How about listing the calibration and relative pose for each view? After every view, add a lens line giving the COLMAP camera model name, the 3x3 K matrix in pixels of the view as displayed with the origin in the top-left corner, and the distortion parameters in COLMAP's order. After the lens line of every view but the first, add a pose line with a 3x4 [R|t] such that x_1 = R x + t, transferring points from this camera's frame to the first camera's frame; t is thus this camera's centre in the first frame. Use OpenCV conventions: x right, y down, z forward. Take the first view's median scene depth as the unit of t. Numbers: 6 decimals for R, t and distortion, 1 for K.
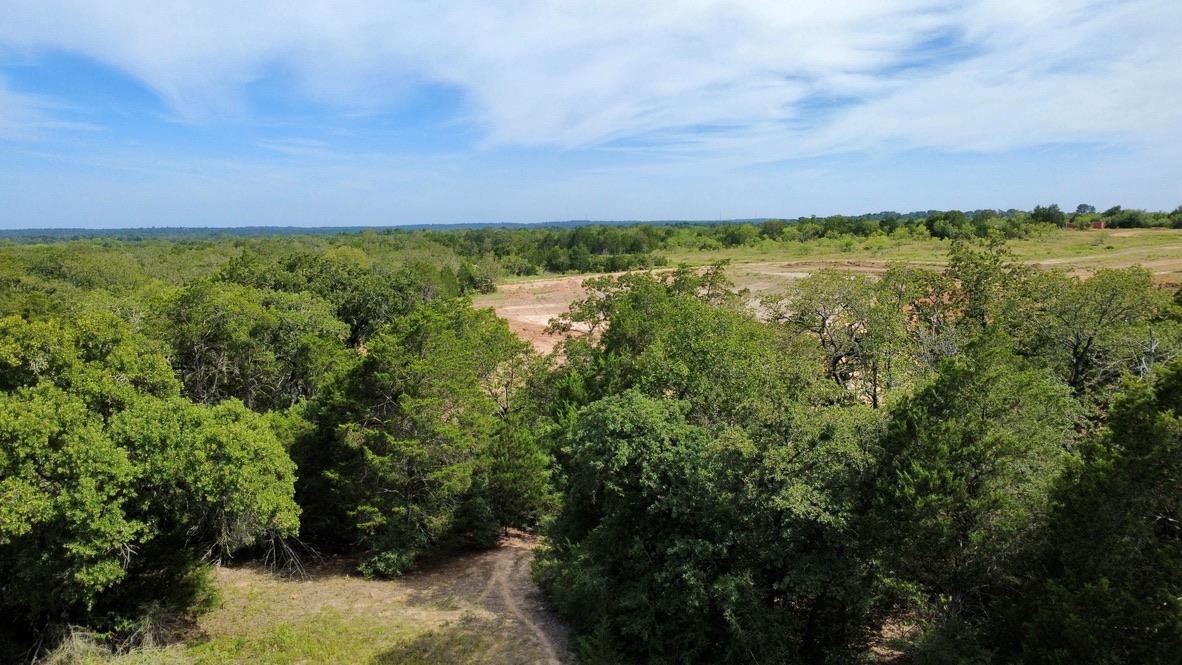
lens RADIAL K [[876.7, 0, 591.0], [0, 876.7, 332.5], [0, 0, 1]] dist [-0.002287, -0.002805]
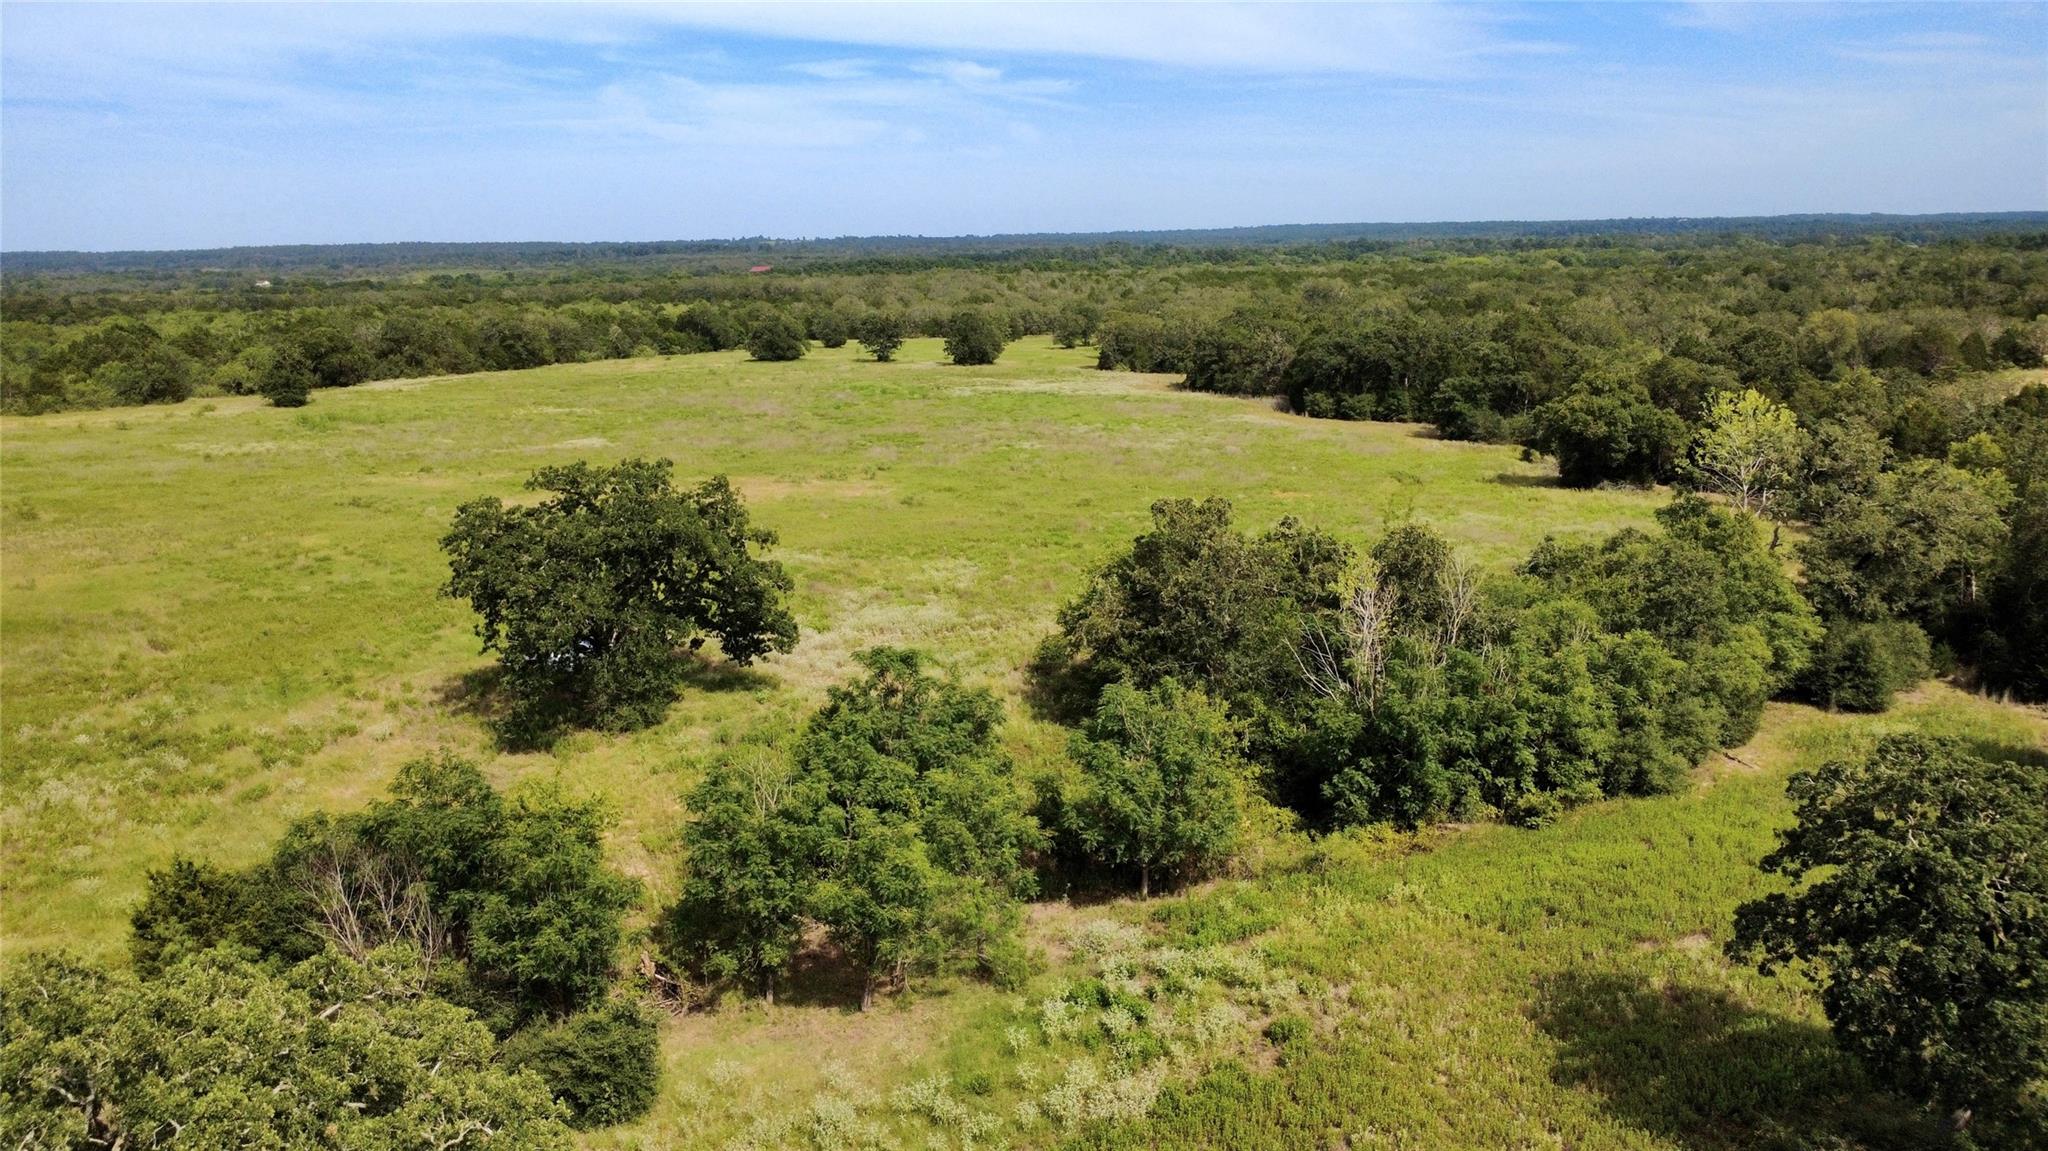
lens RADIAL K [[1519.0, 0, 1024.0], [0, 1519.0, 575.5], [0, 0, 1]] dist [-0.002287, -0.002805]
pose [[0.675178, 0.160993, -0.719872, 1.069501], [-0.075532, 0.985852, 0.149634, 0.022430], [0.733777, -0.046656, 0.677786, -2.297497]]
